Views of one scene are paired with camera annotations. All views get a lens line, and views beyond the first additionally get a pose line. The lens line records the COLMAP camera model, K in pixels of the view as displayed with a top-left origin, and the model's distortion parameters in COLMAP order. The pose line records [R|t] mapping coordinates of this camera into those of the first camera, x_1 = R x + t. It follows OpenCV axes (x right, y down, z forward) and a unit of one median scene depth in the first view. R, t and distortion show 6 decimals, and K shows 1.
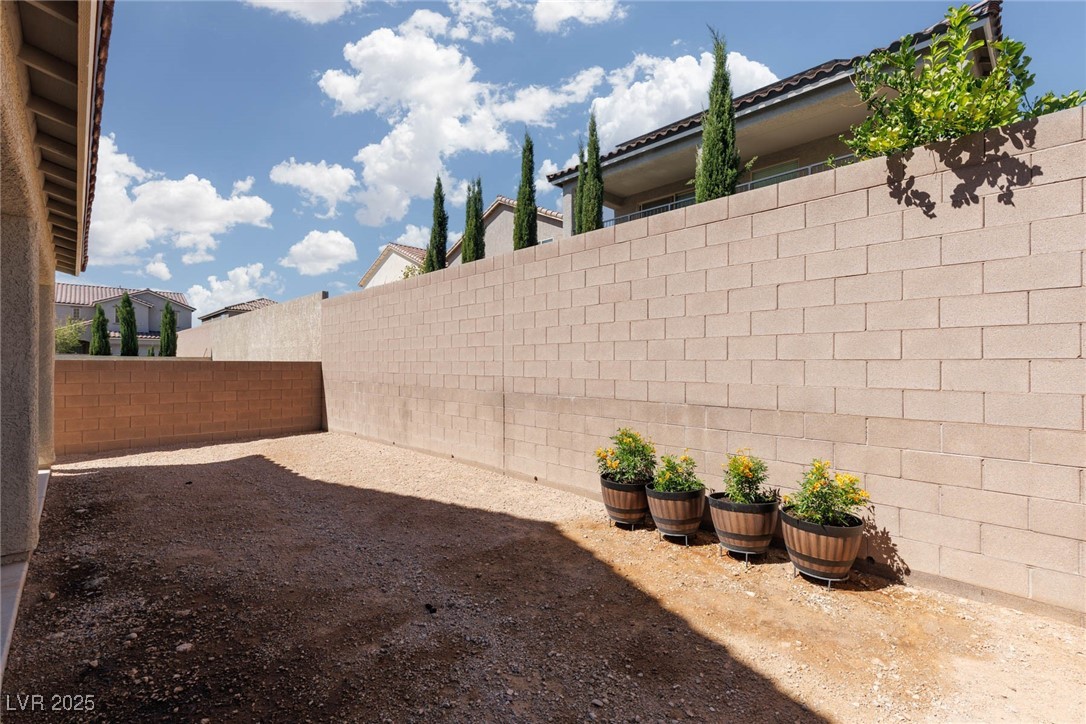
lens RADIAL K [[484.3, 0, 539.3], [0, 484.3, 361.1], [0, 0, 1]] dist [0.000910, 0.000271]
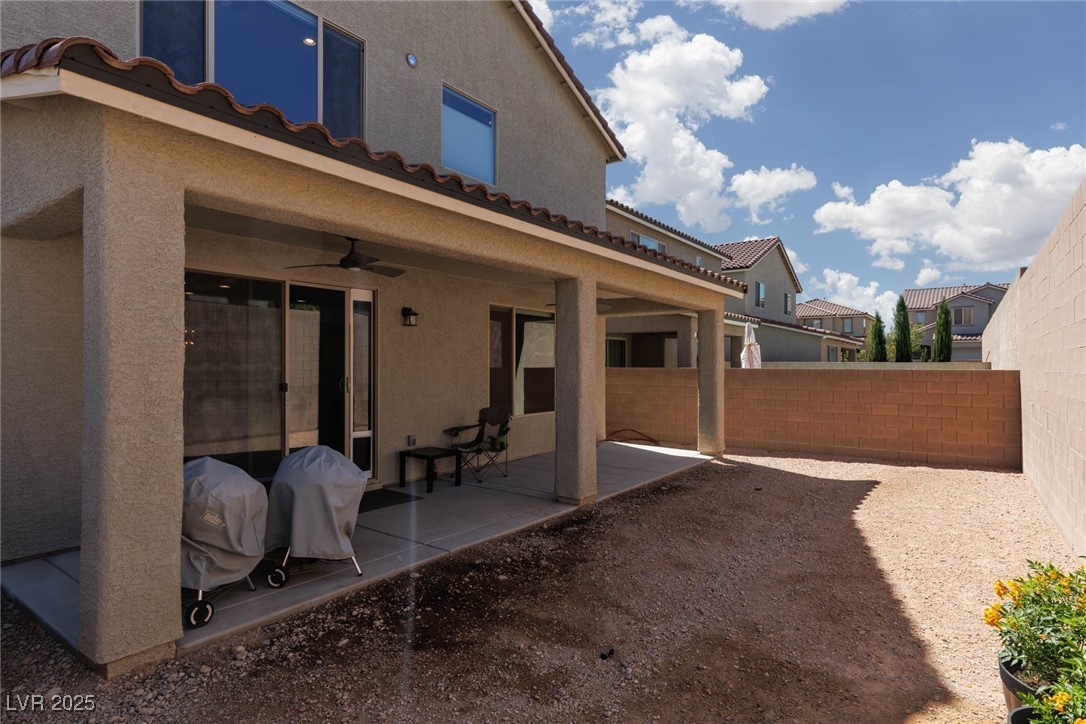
lens RADIAL K [[574.9, 0, 547.3], [0, 574.9, 361.9], [0, 0, 1]] dist [0.002629, -0.000388]
pose [[0.182435, -0.010352, -0.983163, 0.557749], [0.004001, 0.999944, -0.009787, -0.010630], [0.983210, -0.002149, 0.182466, 0.490633]]
